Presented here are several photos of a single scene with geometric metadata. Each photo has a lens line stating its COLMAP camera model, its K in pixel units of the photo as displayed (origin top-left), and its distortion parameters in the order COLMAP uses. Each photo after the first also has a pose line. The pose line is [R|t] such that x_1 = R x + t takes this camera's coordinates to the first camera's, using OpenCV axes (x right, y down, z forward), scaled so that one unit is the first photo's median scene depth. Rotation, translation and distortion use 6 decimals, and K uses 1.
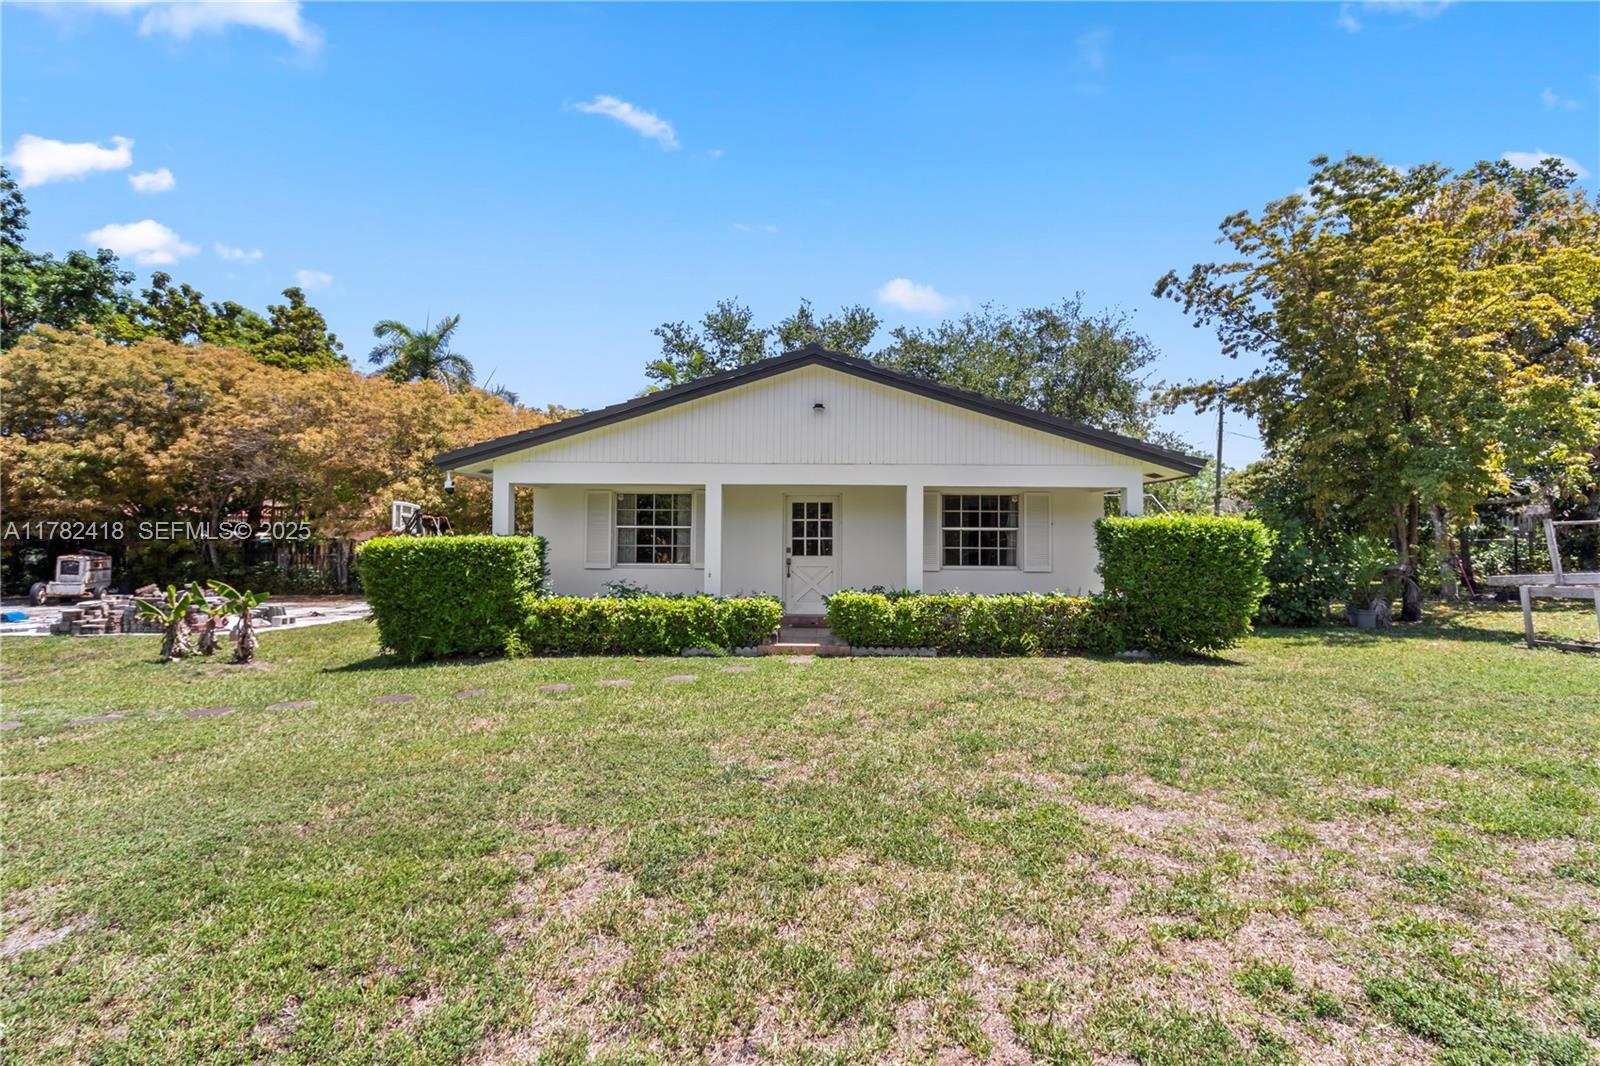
lens RADIAL K [[756.4, 0, 800.0], [0, 756.4, 533.0], [0, 0, 1]] dist [0.001063, 0.000099]
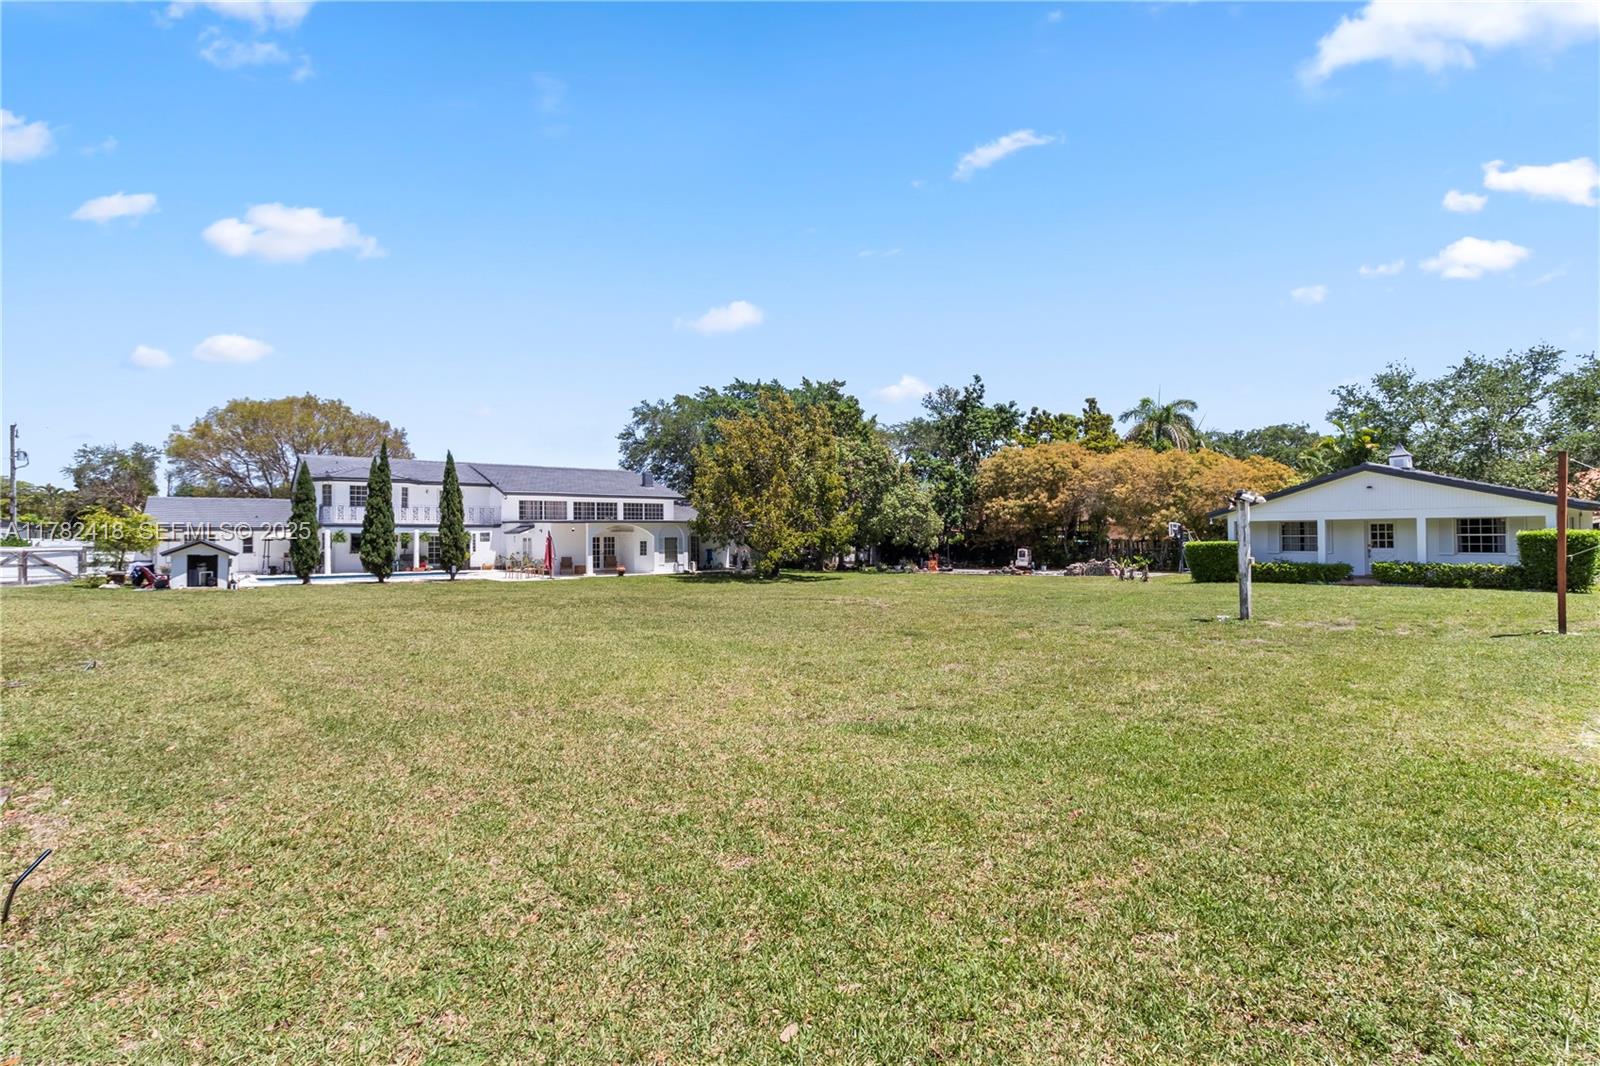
lens RADIAL K [[756.4, 0, 800.0], [0, 756.4, 533.0], [0, 0, 1]] dist [0.001063, 0.000099]
pose [[0.650321, -0.015895, -0.759493, 0.327557], [0.019873, 0.999795, -0.003907, -0.021427], [0.759400, -0.012552, 0.650503, -0.963905]]
